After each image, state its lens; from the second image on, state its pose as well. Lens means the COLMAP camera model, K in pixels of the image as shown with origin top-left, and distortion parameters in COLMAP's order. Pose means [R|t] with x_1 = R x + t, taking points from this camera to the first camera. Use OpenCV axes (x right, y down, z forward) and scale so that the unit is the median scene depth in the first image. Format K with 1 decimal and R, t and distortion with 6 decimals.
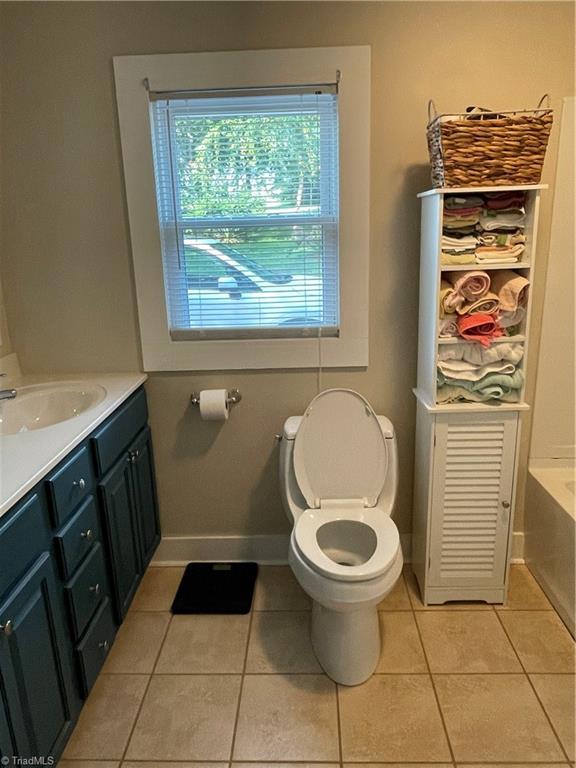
lens RADIAL K [[548.4, 0, 286.1], [0, 548.4, 382.9], [0, 0, 1]] dist [0.010442, -0.012412]
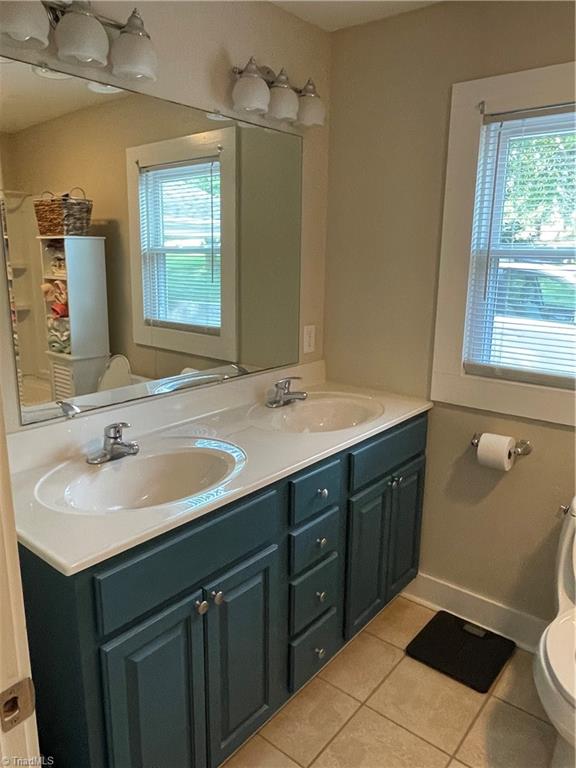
lens RADIAL K [[548.4, 0, 287.0], [0, 548.4, 381.2], [0, 0, 1]] dist [0.010442, -0.012412]
pose [[0.792650, 0.177212, -0.583353, 0.108739], [-0.199618, 0.979520, 0.026323, -0.029908], [0.576071, 0.095583, 0.811792, 0.063640]]
